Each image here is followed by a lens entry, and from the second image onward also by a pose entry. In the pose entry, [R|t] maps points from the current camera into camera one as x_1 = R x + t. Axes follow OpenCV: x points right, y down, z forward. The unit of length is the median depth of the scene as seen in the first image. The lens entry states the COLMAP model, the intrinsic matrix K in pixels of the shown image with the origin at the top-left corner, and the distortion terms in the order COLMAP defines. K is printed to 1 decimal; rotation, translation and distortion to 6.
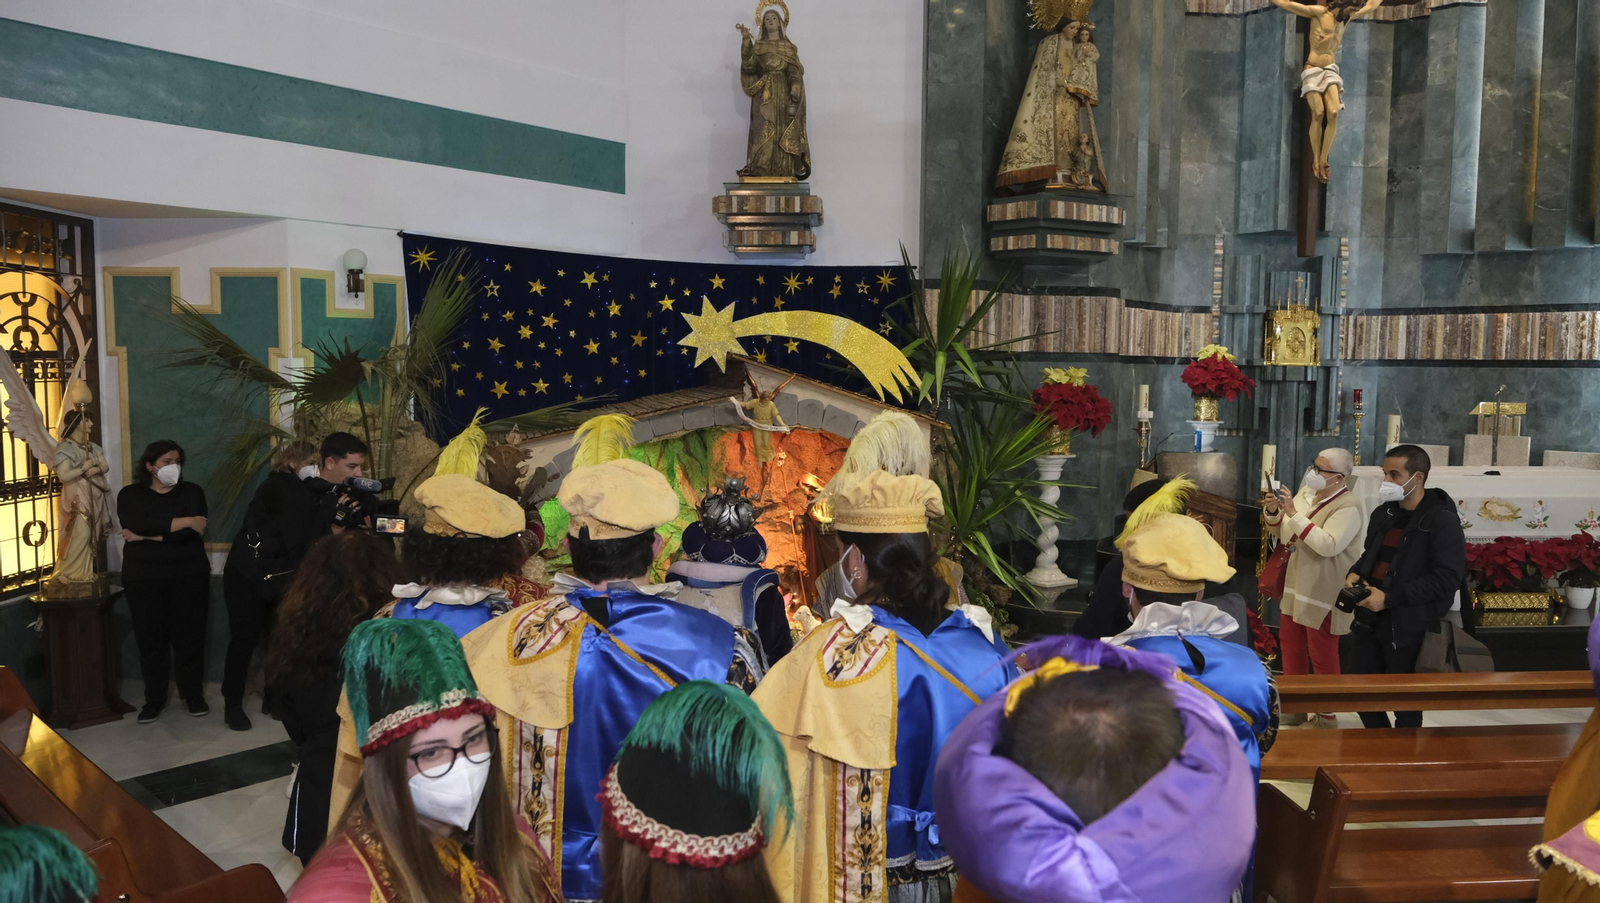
lens RADIAL K [[1079.7, 0, 805.9], [0, 1079.7, 456.4], [0, 0, 1]] dist [-0.031893, 0.023689]
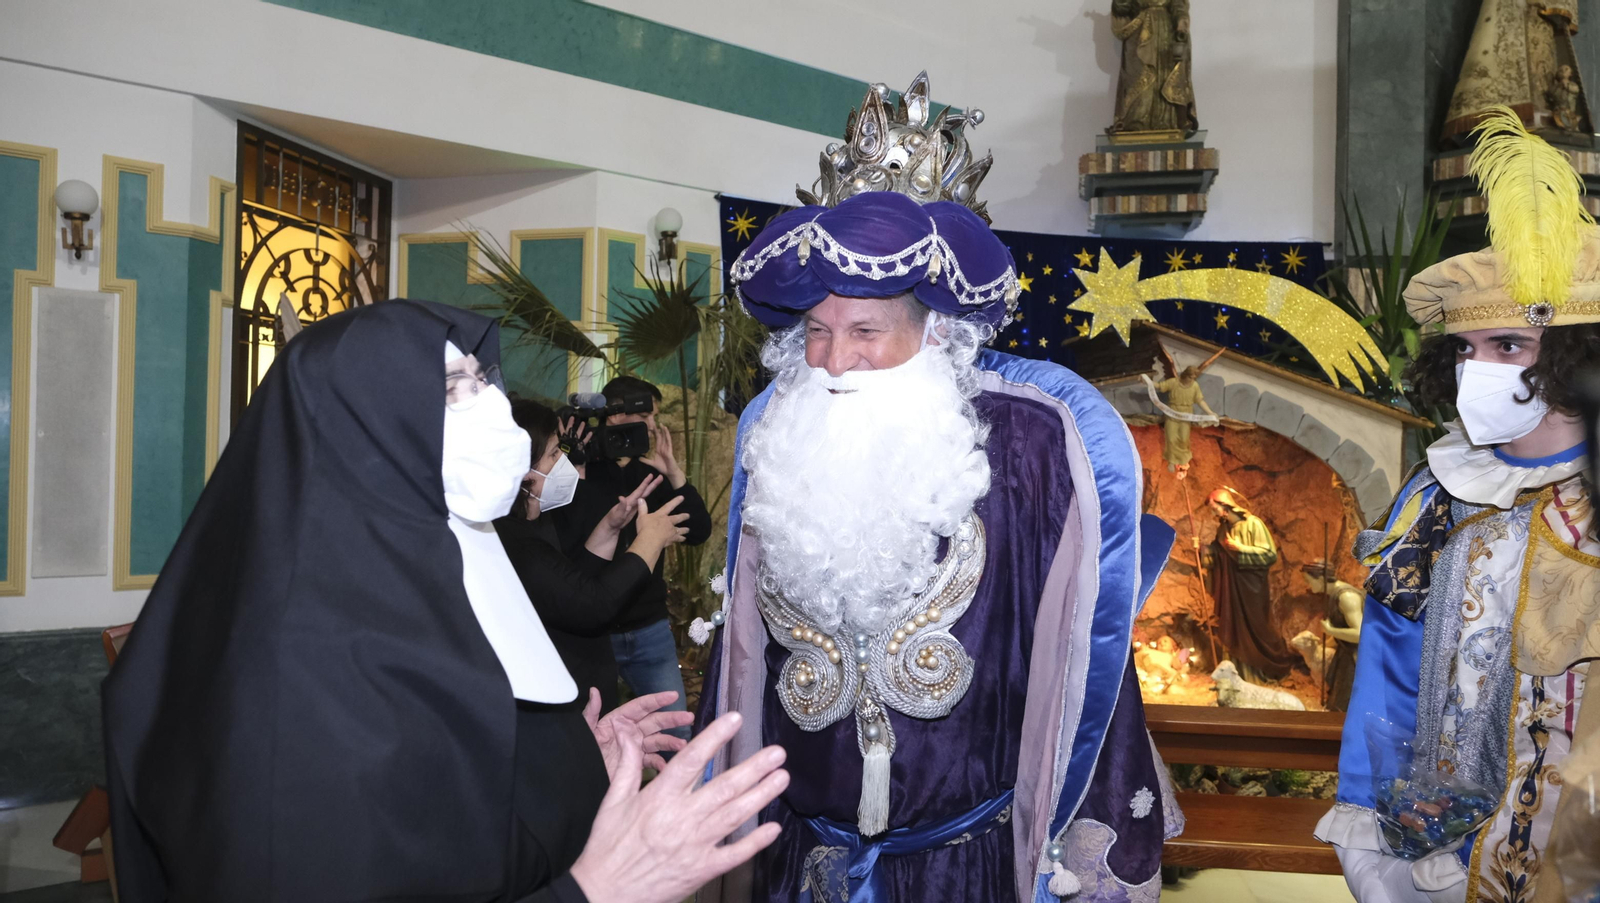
lens RADIAL K [[1079.7, 0, 808.9], [0, 1079.7, 452.4], [0, 0, 1]] dist [-0.031893, 0.023689]
pose [[0.978267, 0.011534, -0.207026, -0.132091], [-0.029021, 0.996240, -0.081631, 0.063614], [0.205307, 0.085865, 0.974924, 0.206970]]
